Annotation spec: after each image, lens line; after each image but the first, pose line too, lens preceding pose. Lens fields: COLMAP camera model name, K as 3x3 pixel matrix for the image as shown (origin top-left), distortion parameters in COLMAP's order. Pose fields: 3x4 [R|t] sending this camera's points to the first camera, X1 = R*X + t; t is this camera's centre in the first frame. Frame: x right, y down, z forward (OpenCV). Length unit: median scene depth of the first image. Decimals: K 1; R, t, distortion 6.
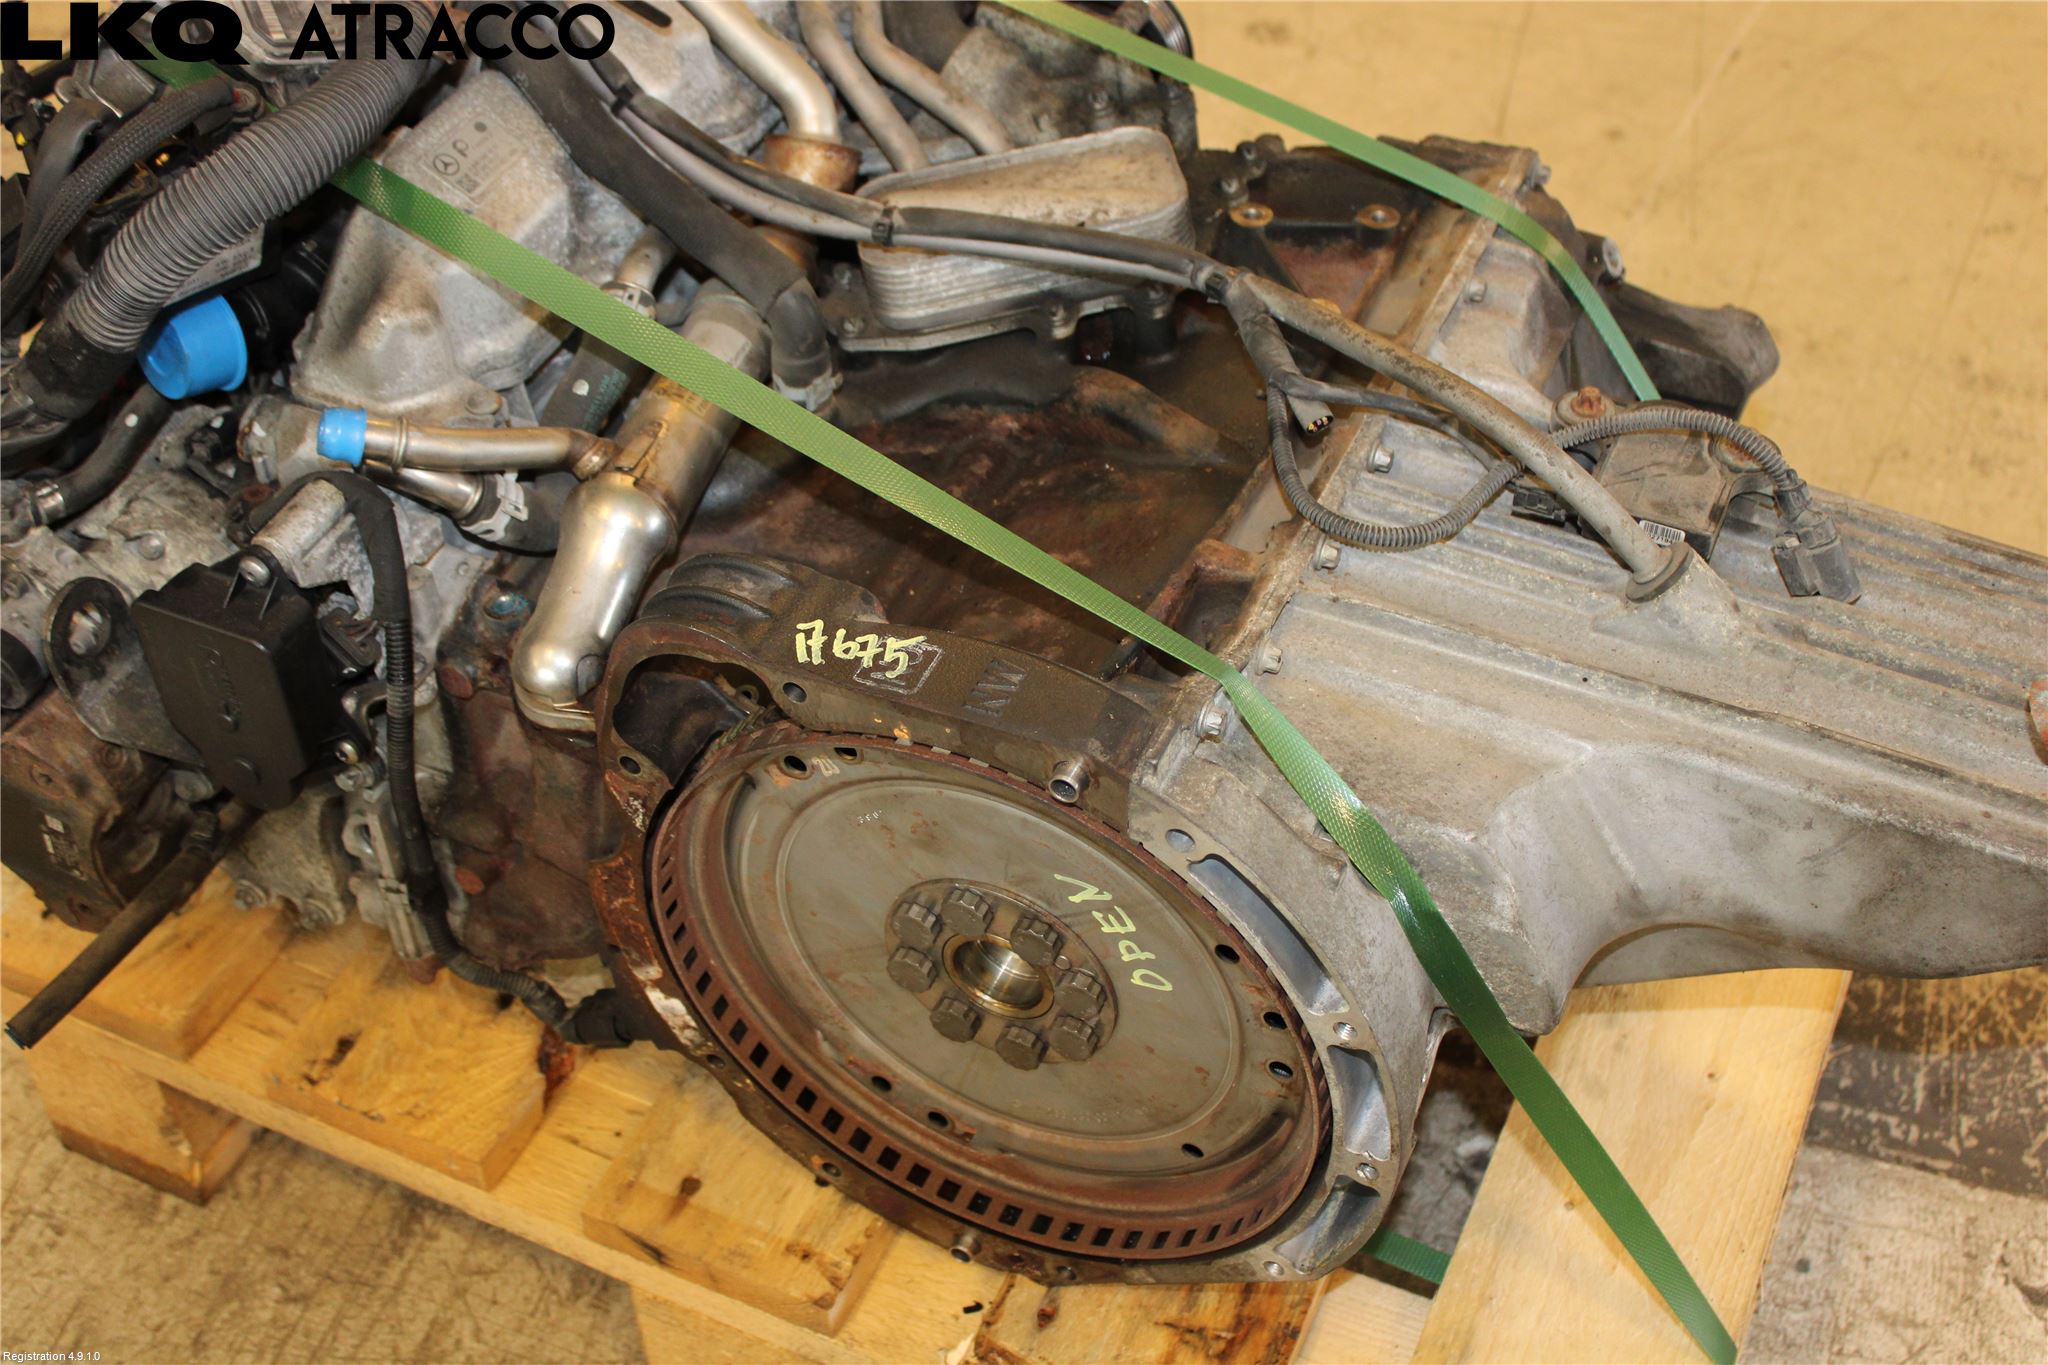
lens RADIAL K [[2552.0, 0, 1031.0], [0, 2552.0, 719.4], [0, 0, 1]] dist [-0.082464, 0.172381]
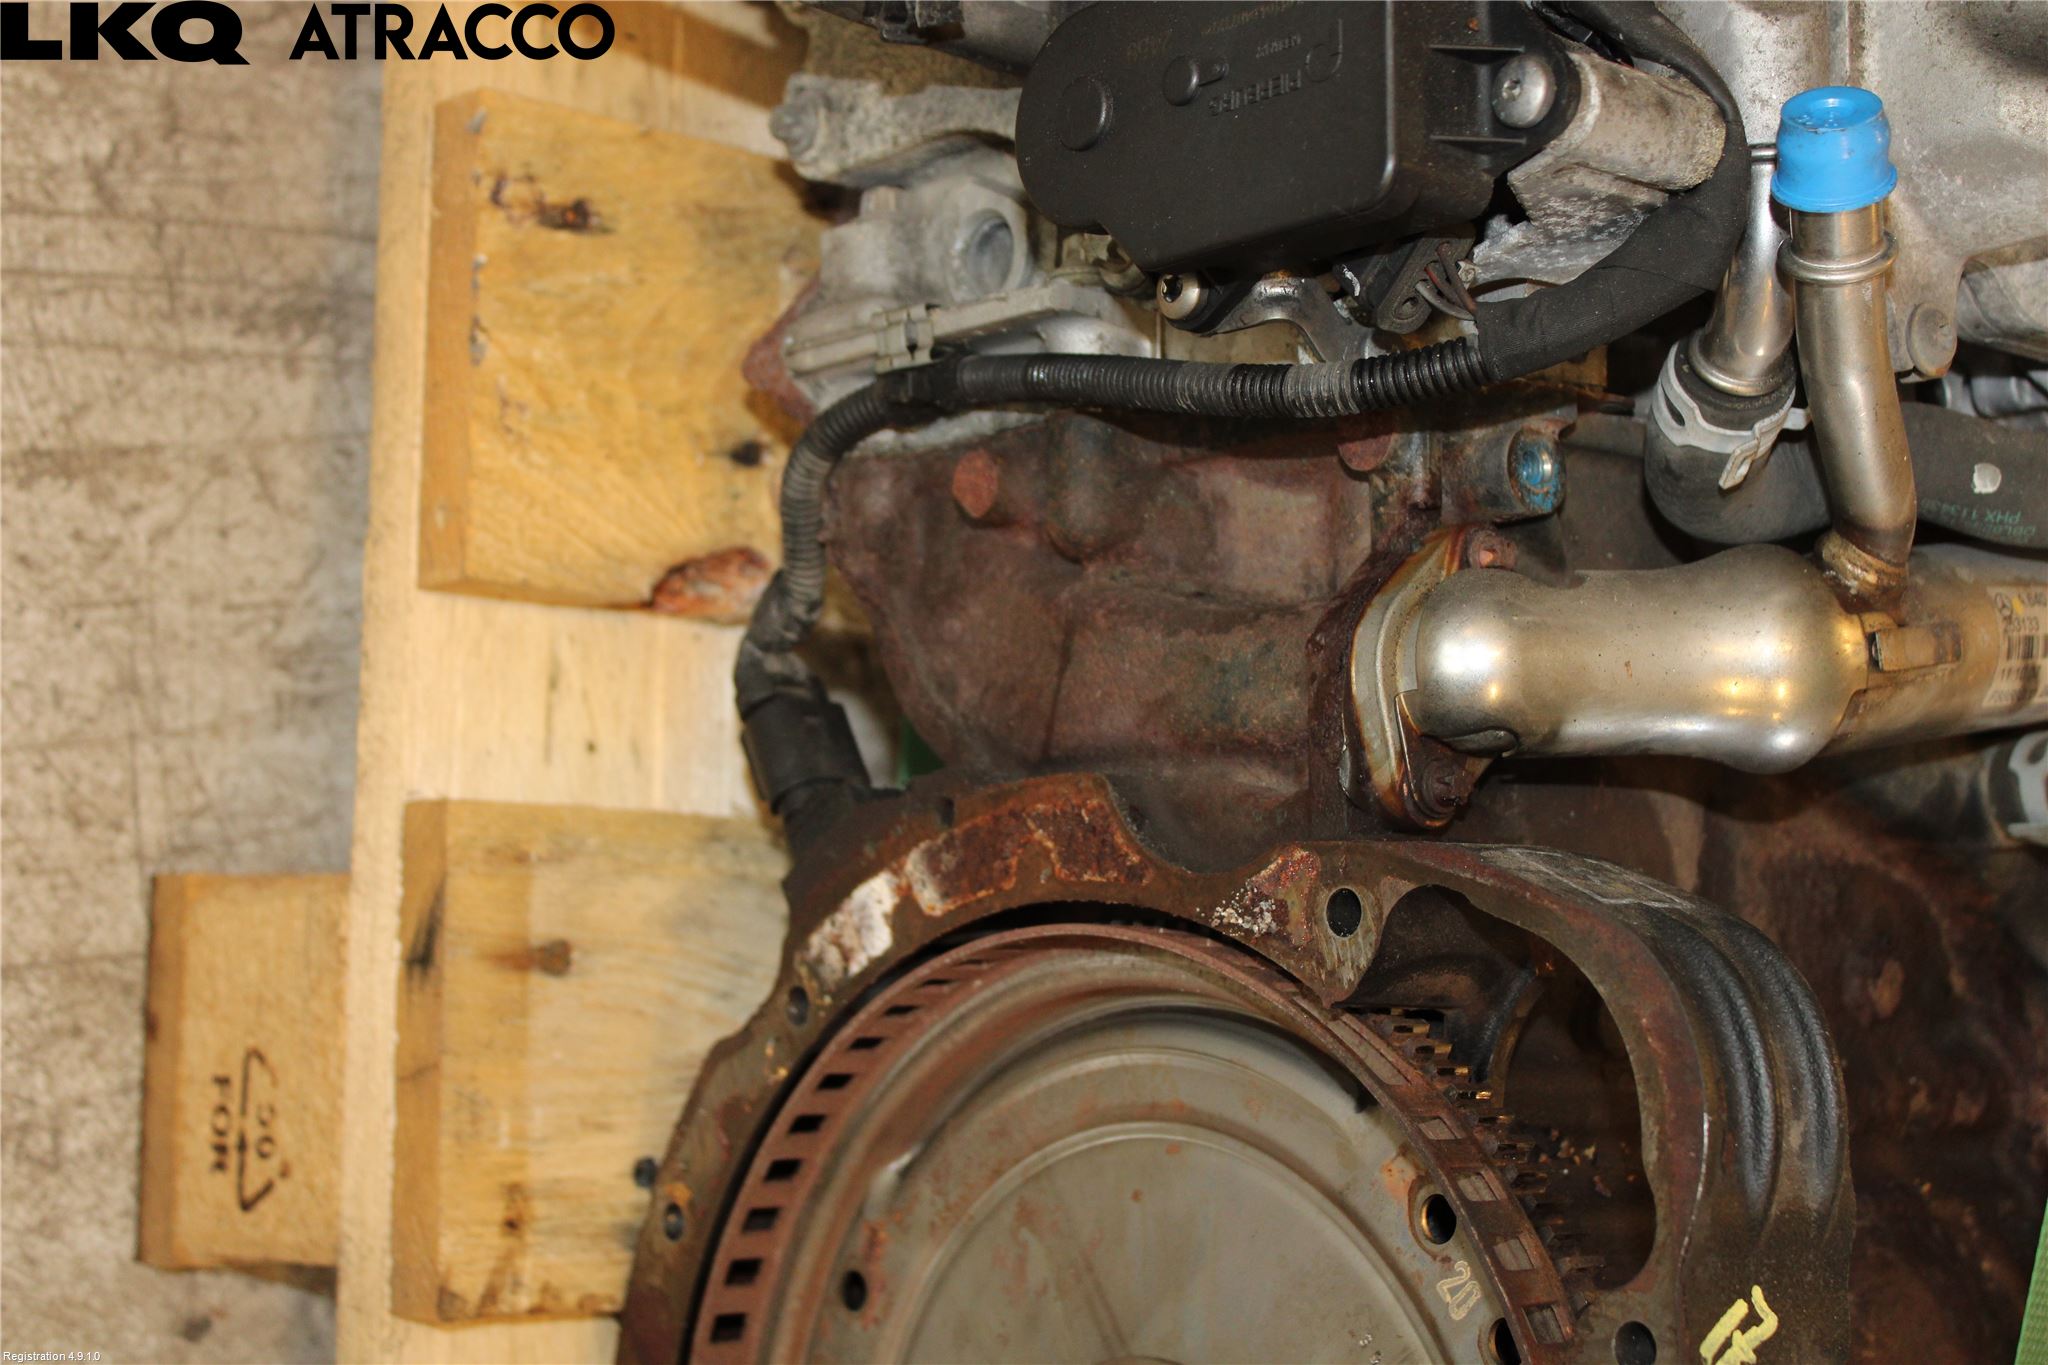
lens RADIAL K [[3167.9, 0, 1024.0], [0, 3167.9, 682.5], [0, 0, 1]] dist [-0.035636, 0.124803]
pose [[0.300408, 0.933611, 0.195259, -0.305234], [-0.953578, 0.289447, 0.083126, 0.011785], [0.021090, -0.211167, 0.977223, 0.352725]]
